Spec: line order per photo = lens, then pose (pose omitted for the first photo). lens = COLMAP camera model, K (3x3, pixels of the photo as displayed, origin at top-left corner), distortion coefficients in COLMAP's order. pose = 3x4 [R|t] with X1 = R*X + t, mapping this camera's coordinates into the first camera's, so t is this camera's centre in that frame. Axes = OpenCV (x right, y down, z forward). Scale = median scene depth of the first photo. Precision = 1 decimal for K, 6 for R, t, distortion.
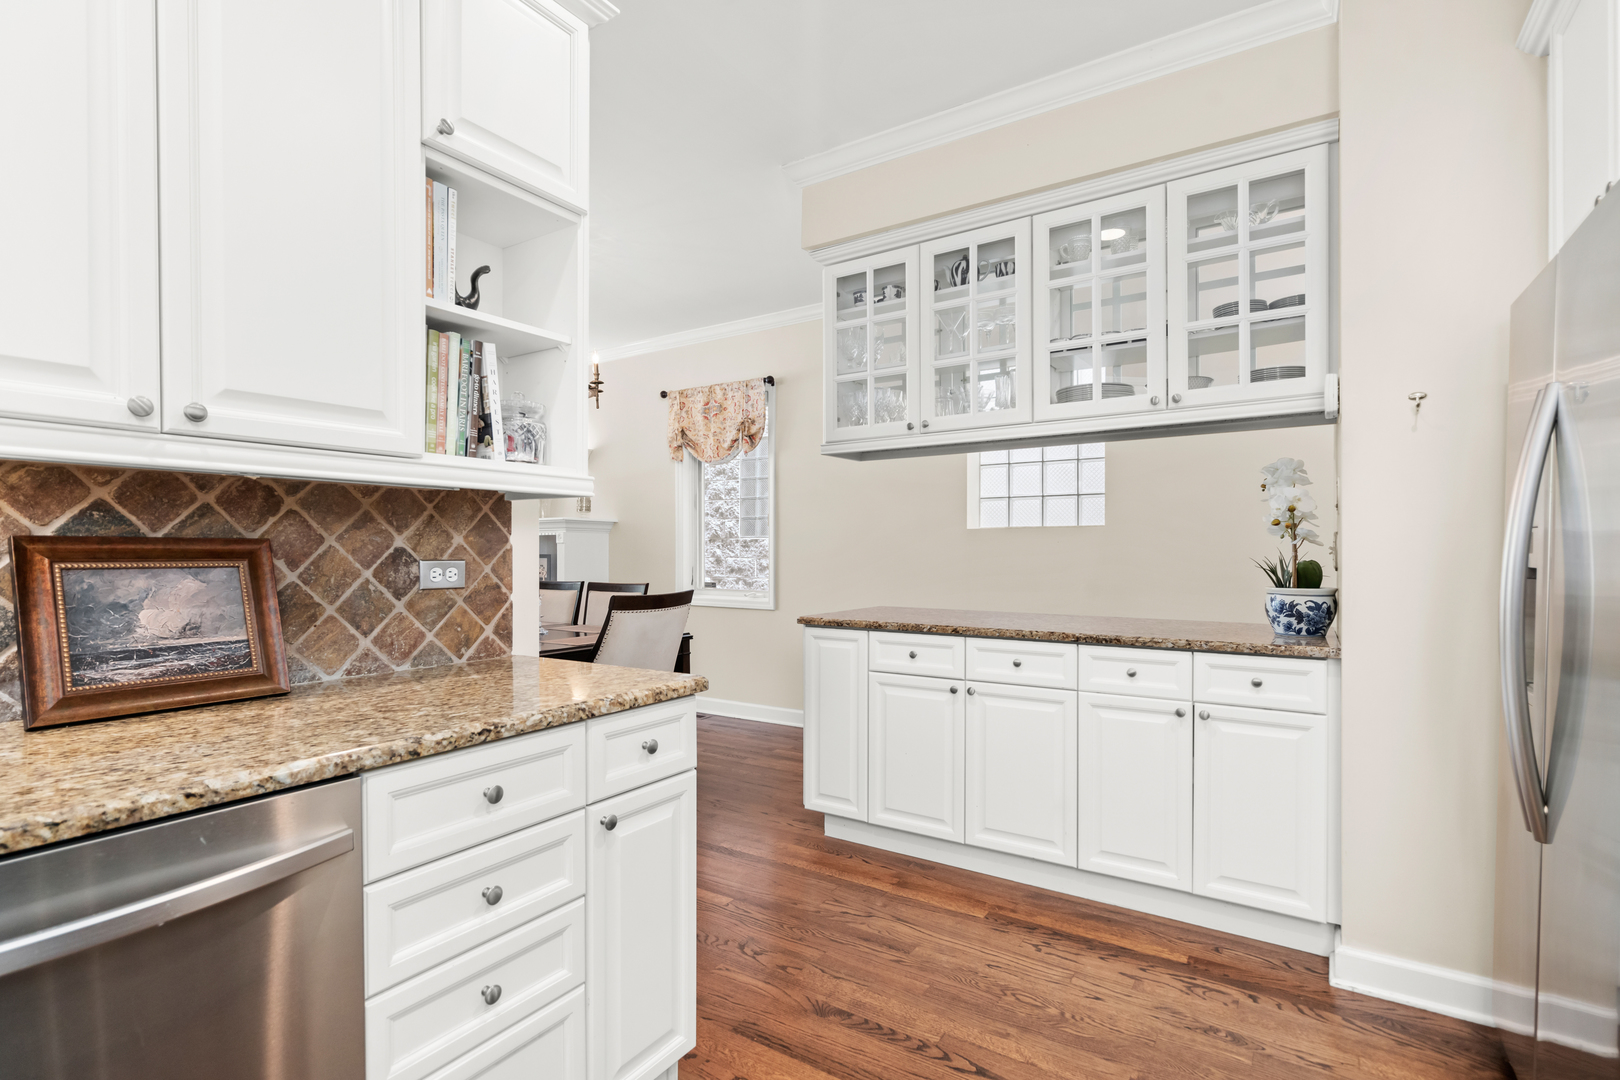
lens RADIAL K [[754.9, 0, 806.5], [0, 754.9, 548.2], [0, 0, 1]] dist [-0.000873, 0.000765]
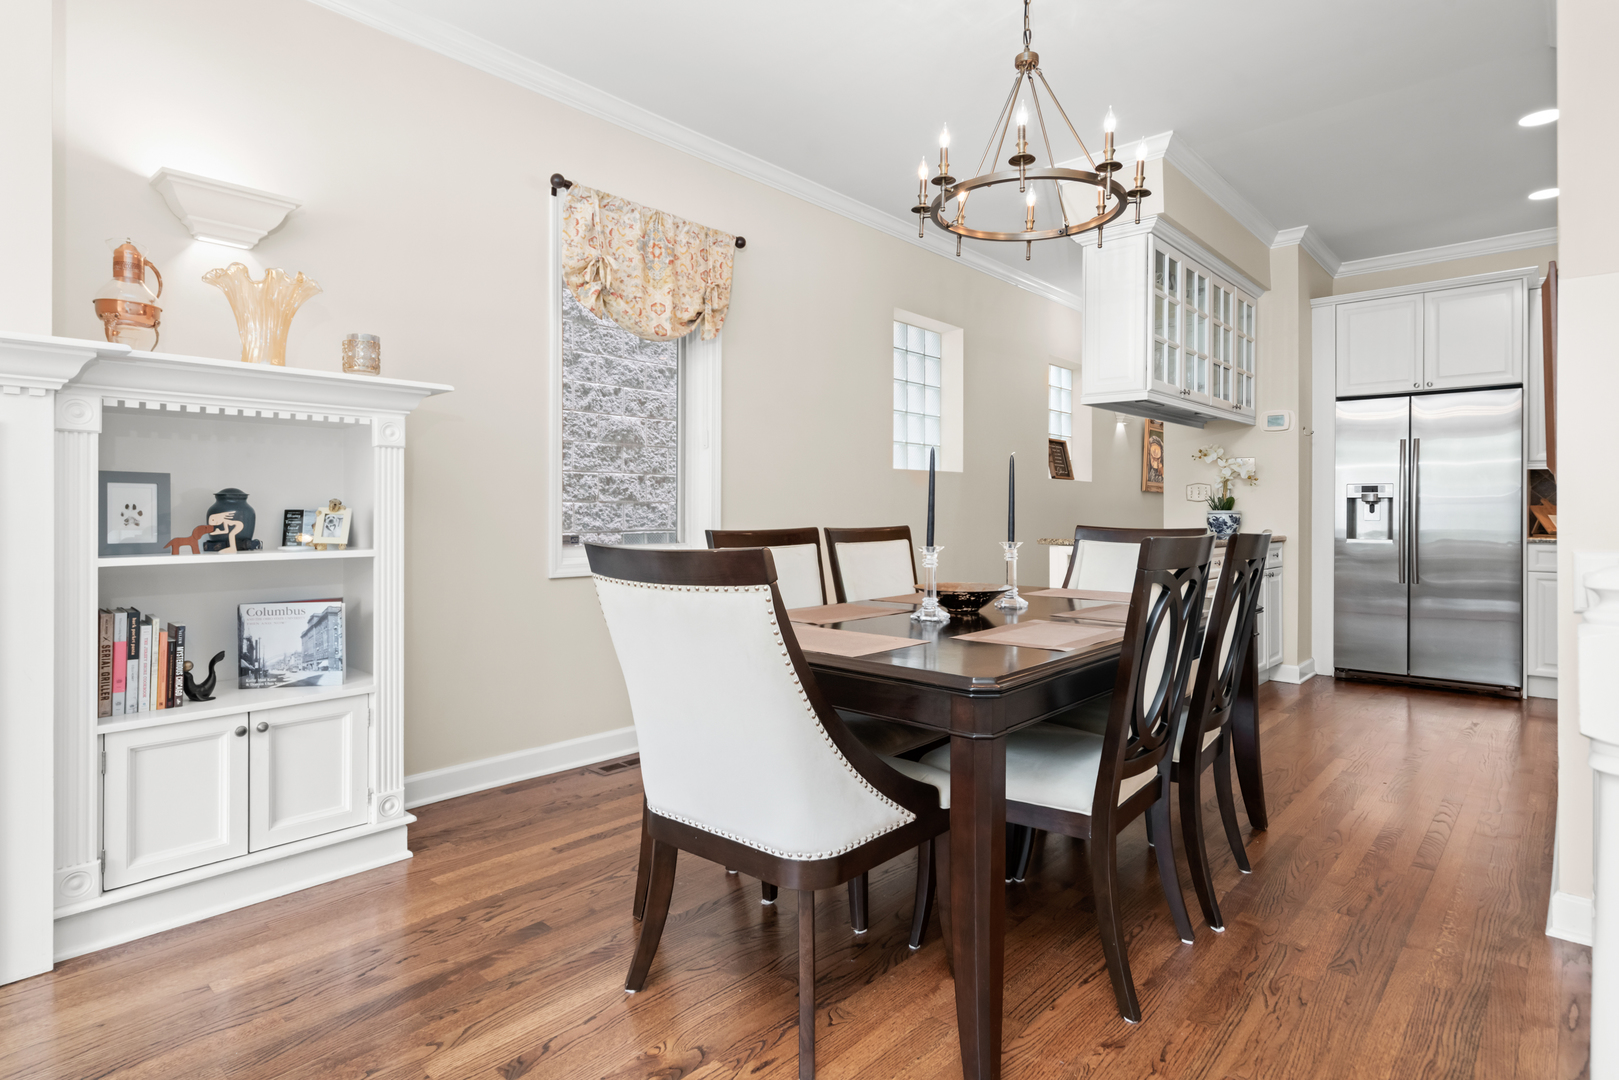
lens RADIAL K [[842.6, 0, 800.9], [0, 842.6, 510.5], [0, 0, 1]] dist [-0.000109, -0.000275]
pose [[0.147814, 0.004822, 0.989003, -2.718667], [-0.003461, 0.999985, -0.004358, 0.100927], [-0.989009, -0.002779, 0.147828, 2.747878]]
